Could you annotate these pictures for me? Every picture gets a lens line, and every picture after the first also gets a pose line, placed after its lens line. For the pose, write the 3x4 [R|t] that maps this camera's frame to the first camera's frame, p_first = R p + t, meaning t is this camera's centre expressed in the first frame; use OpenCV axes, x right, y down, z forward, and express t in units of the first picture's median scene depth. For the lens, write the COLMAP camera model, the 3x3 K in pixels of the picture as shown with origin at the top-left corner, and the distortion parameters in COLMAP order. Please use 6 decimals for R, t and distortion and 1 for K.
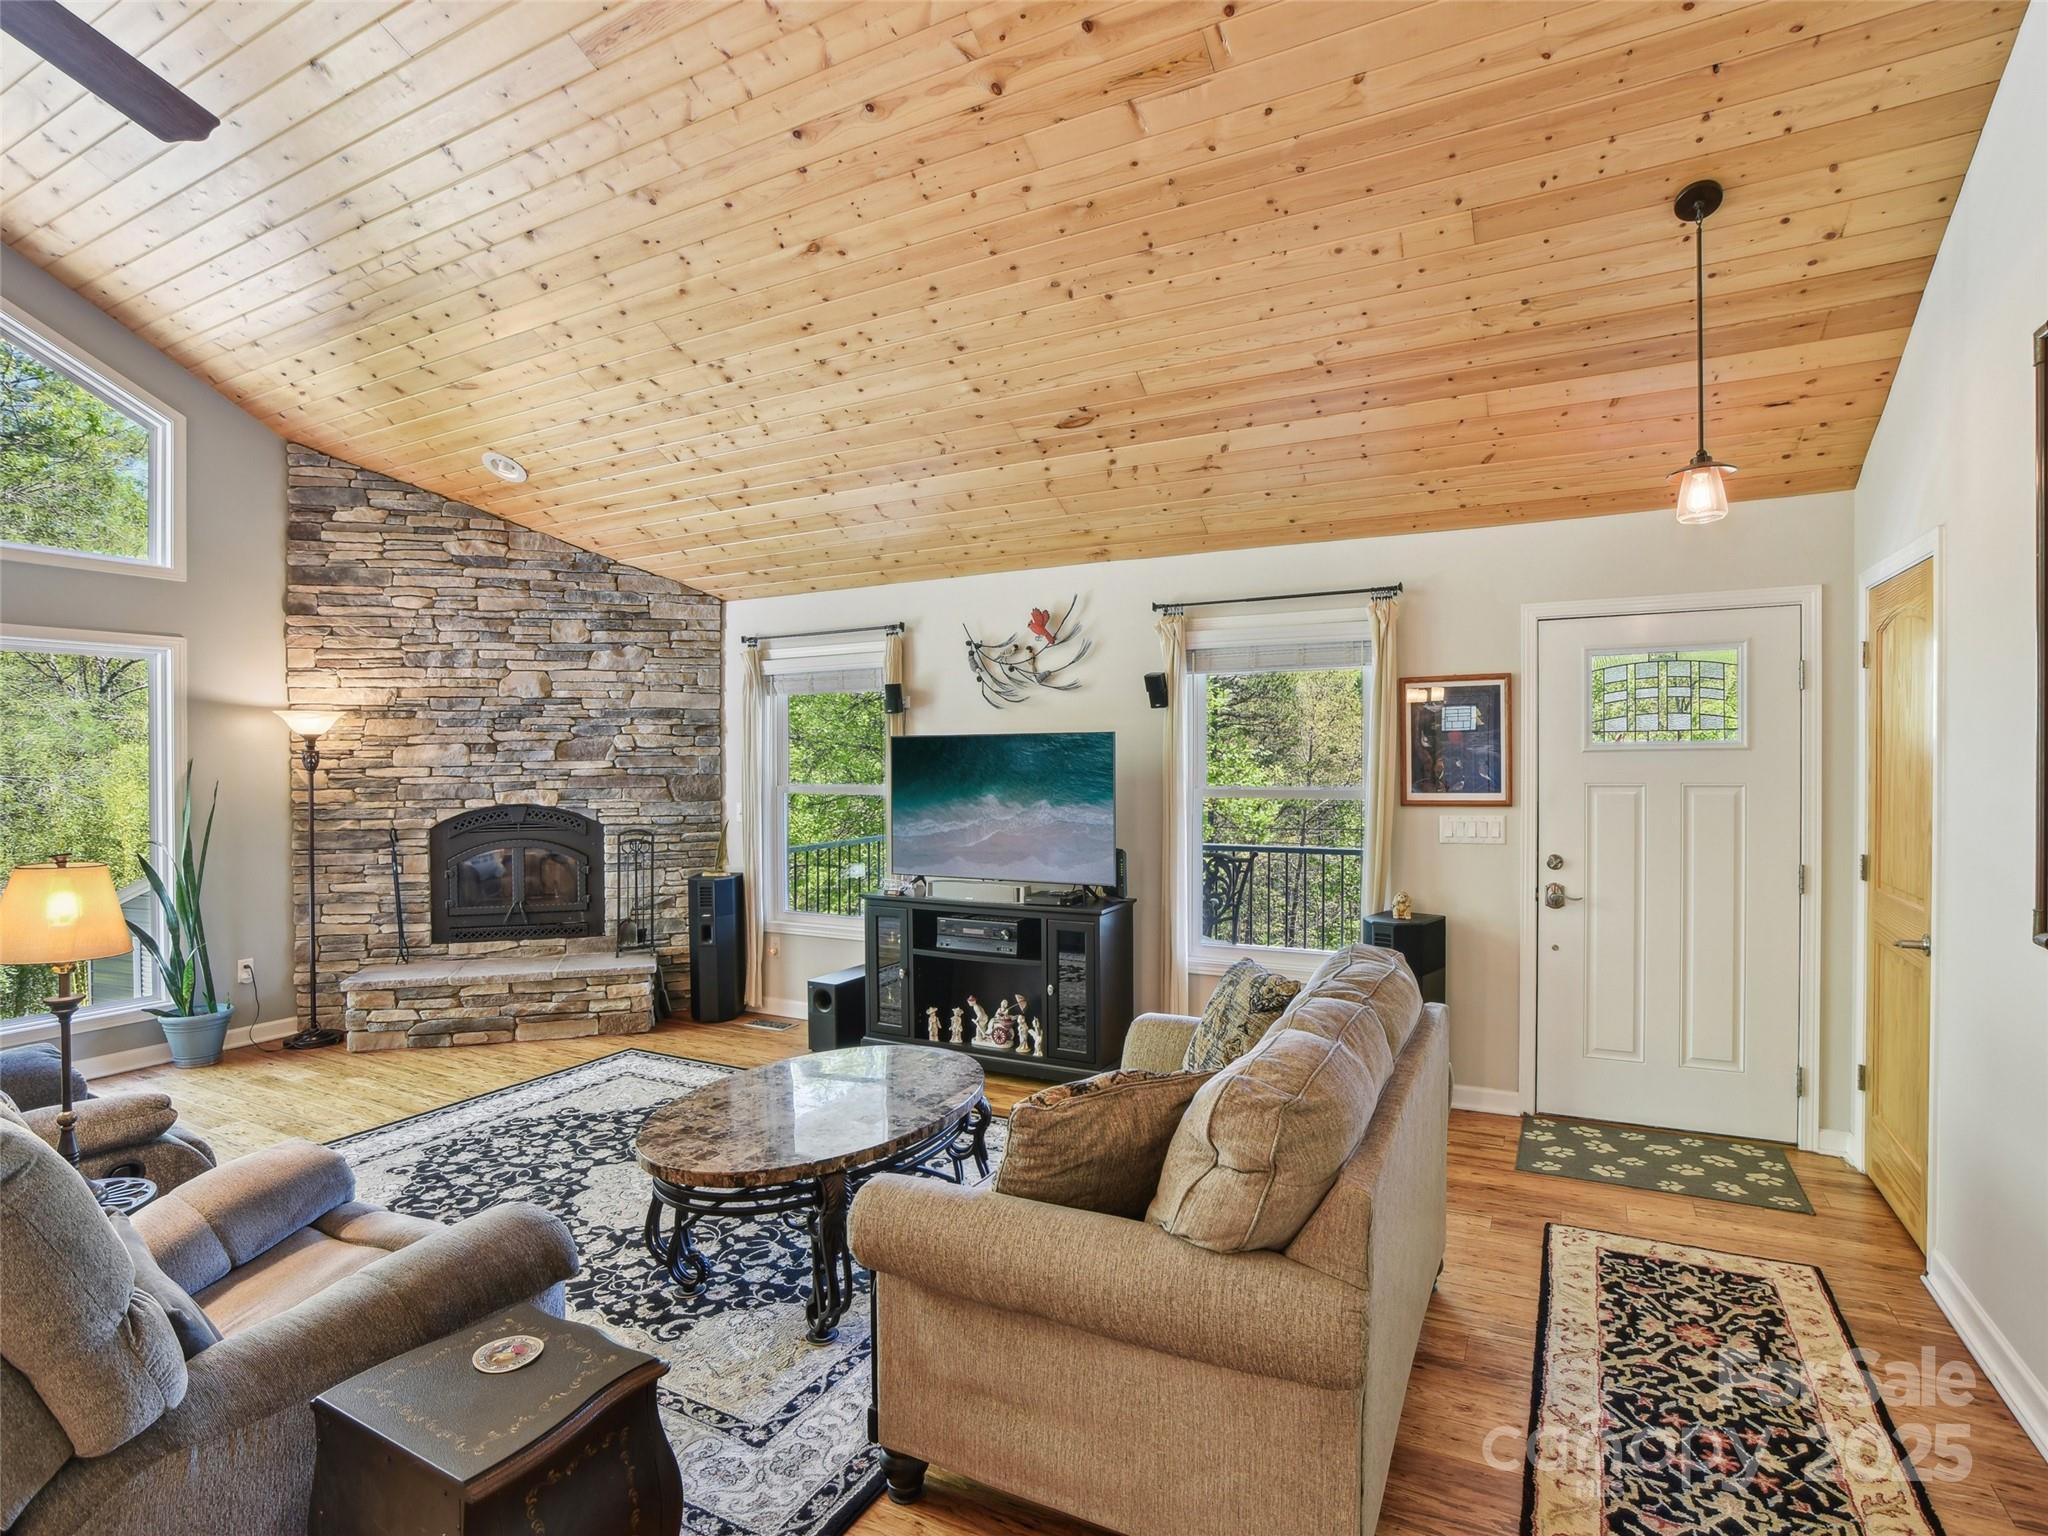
lens RADIAL K [[1041.1, 0, 1030.2], [0, 1041.1, 760.8], [0, 0, 1]] dist [-0.068246, 0.023554]
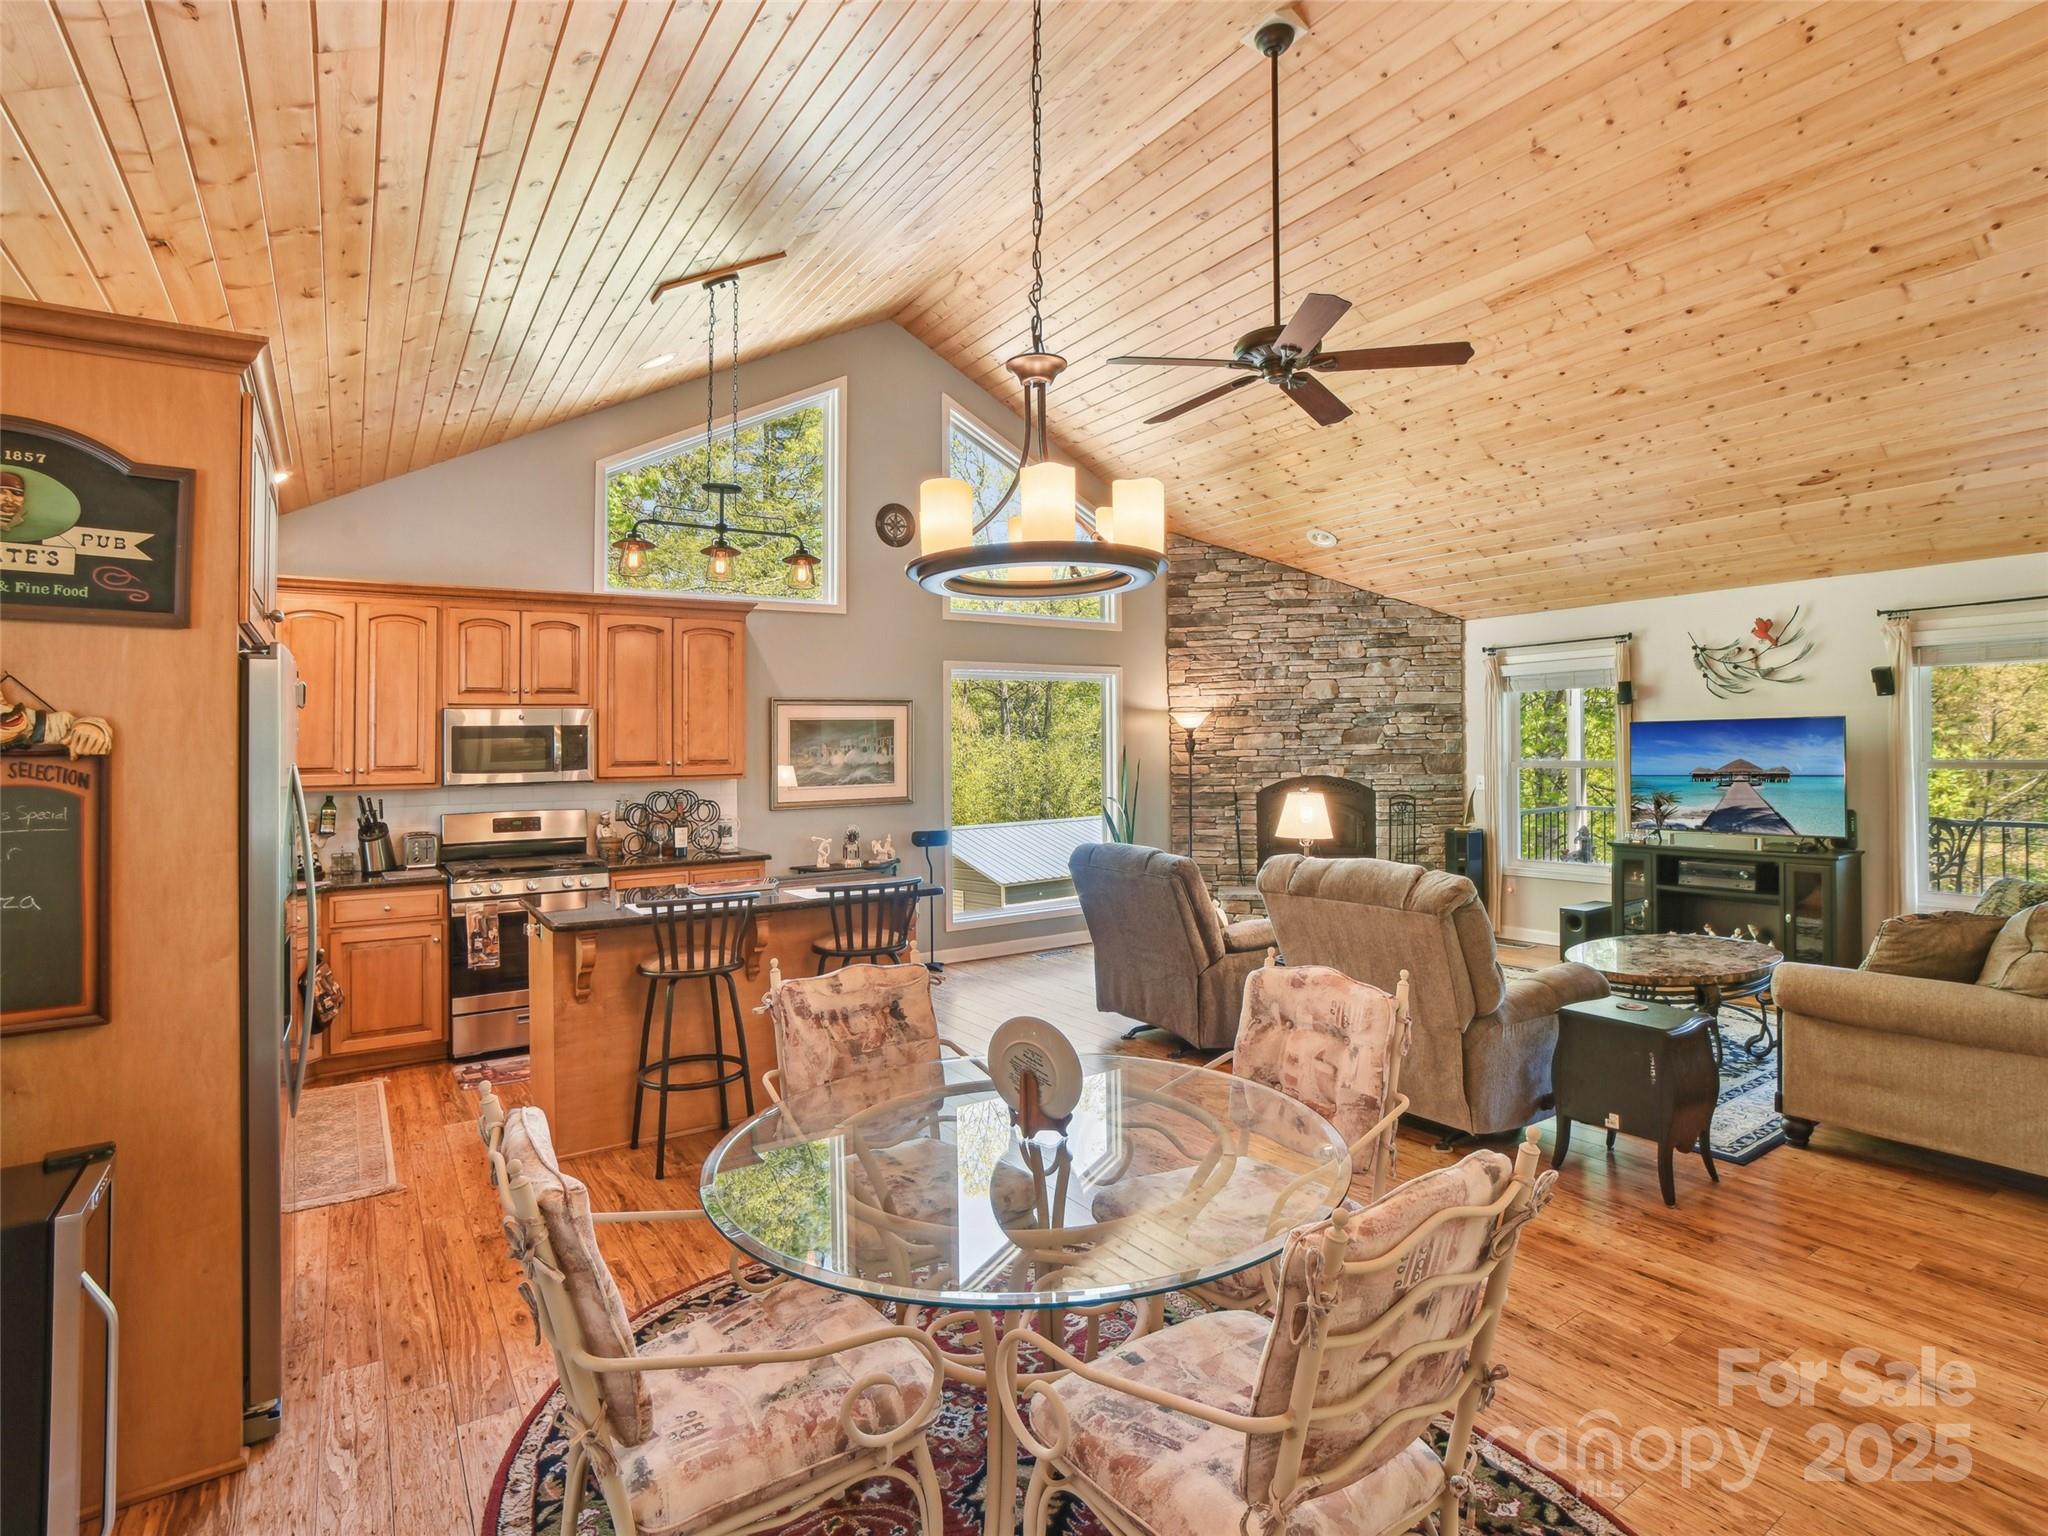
lens RADIAL K [[1041.1, 0, 1042.2], [0, 1041.1, 745.8], [0, 0, 1]] dist [-0.068246, 0.023554]
pose [[0.881947, -0.009211, -0.471258, -0.194255], [0.007876, 0.999957, -0.004804, 0.006963], [0.471282, 0.000525, 0.881982, -0.505810]]
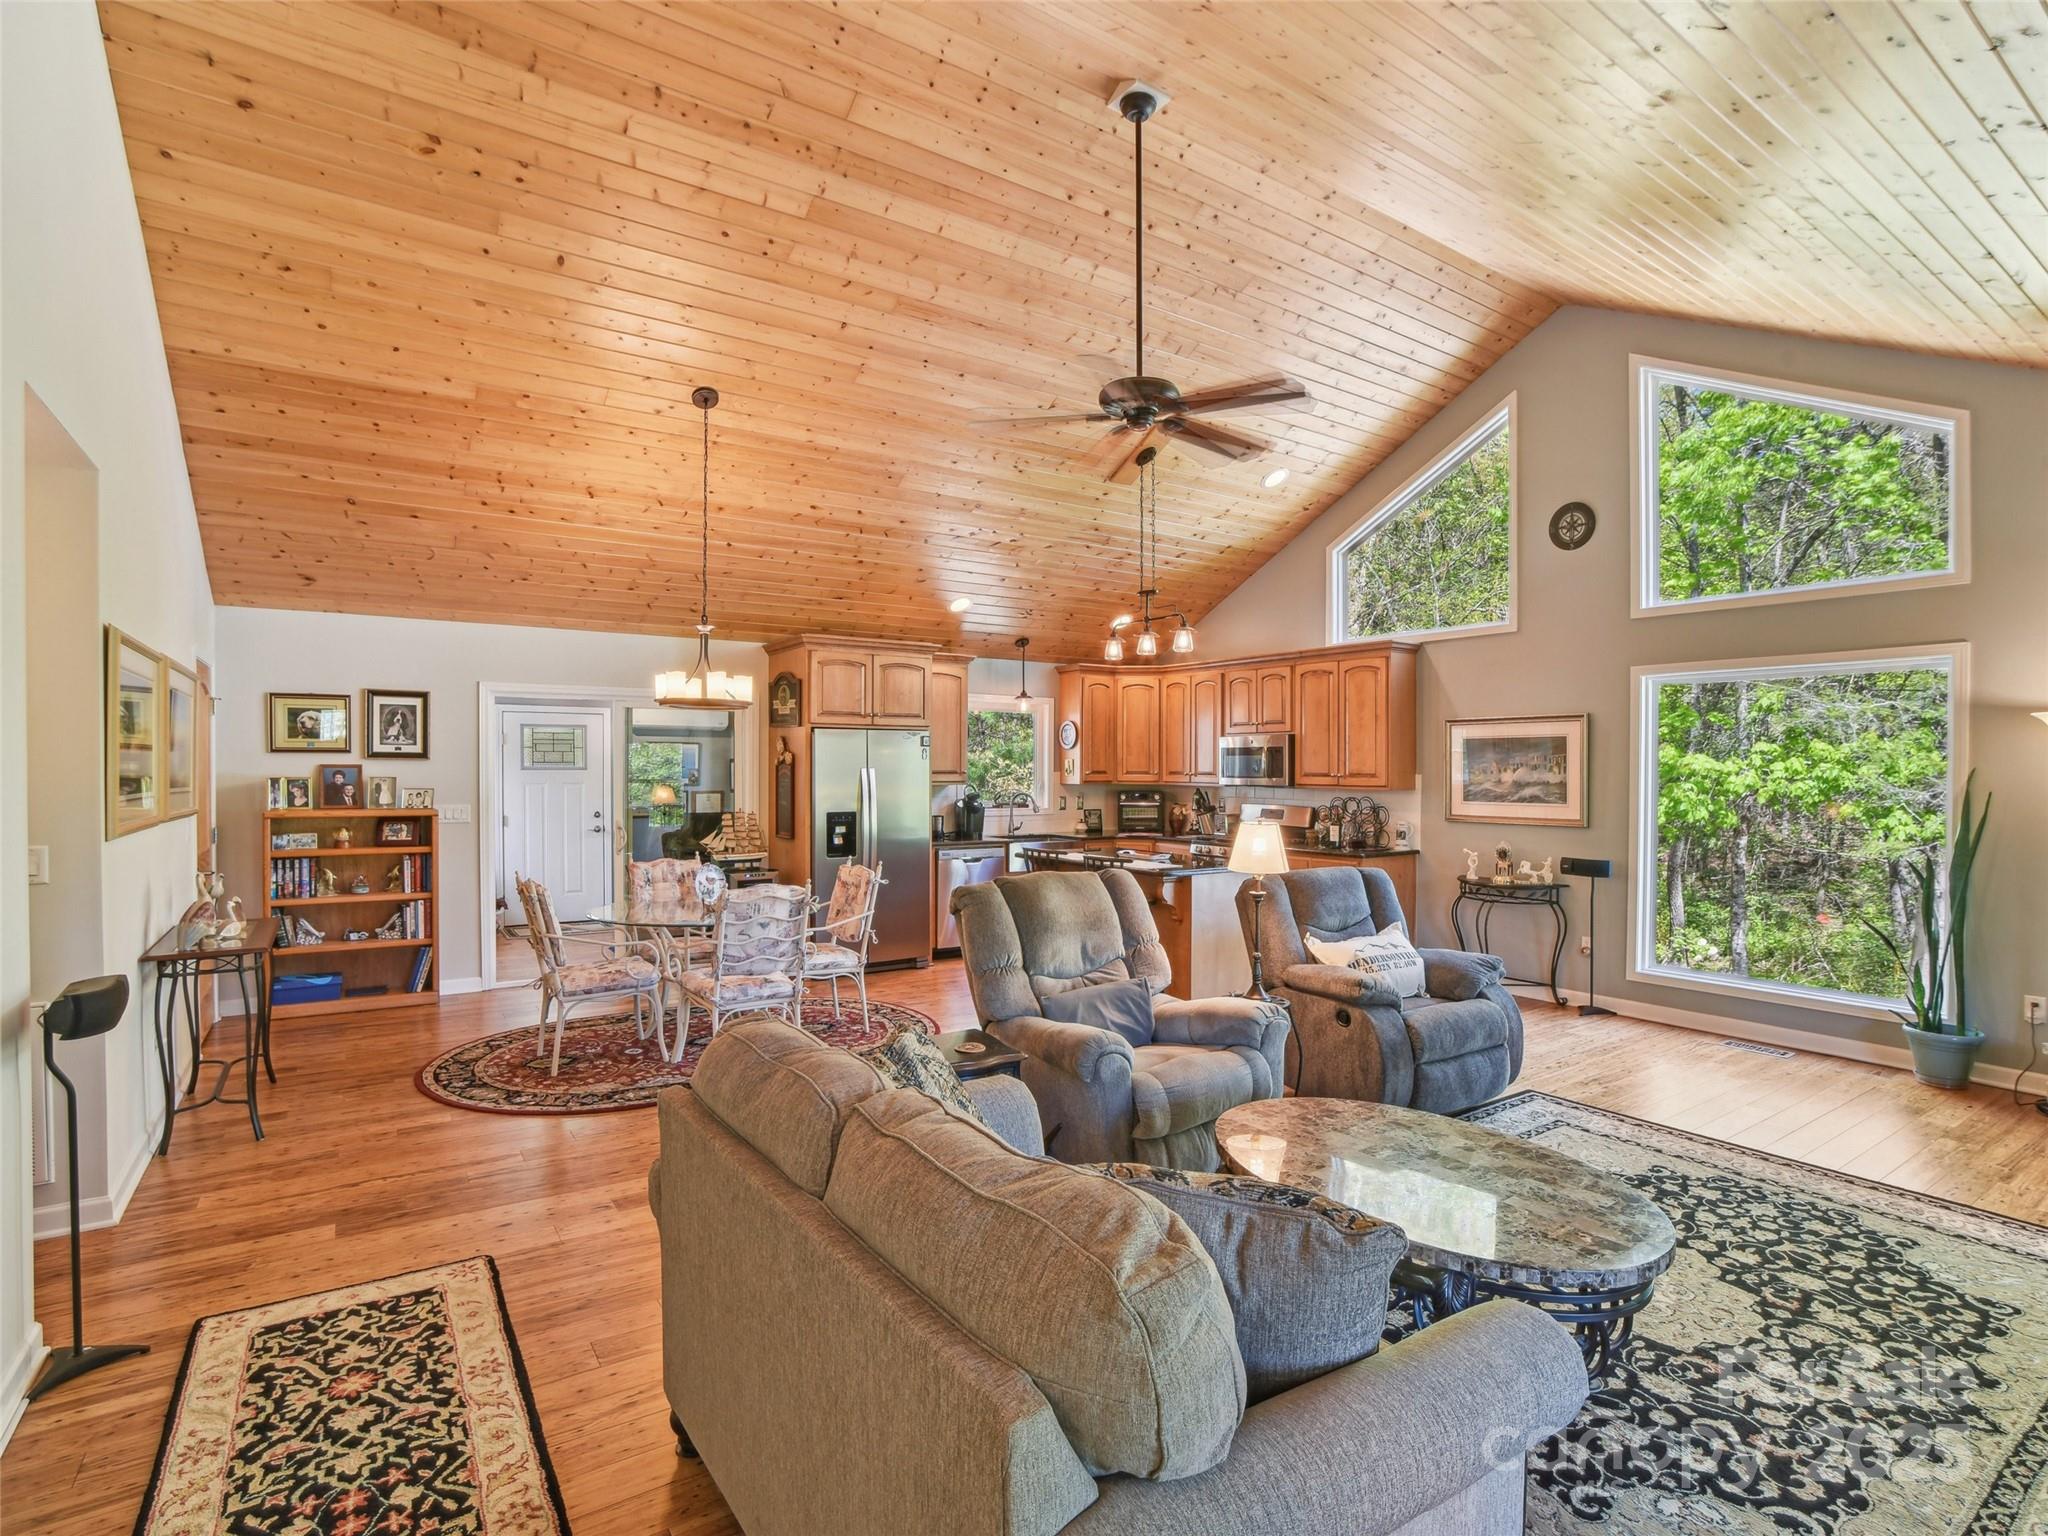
lens RADIAL K [[1041.1, 0, 1031.1], [0, 1041.1, 761.6], [0, 0, 1]] dist [-0.068246, 0.023554]
pose [[-0.471373, 0.001834, -0.881932, 0.435856], [-0.006417, 0.999964, 0.005509, -0.008020], [0.881911, 0.008257, -0.471344, 0.689369]]
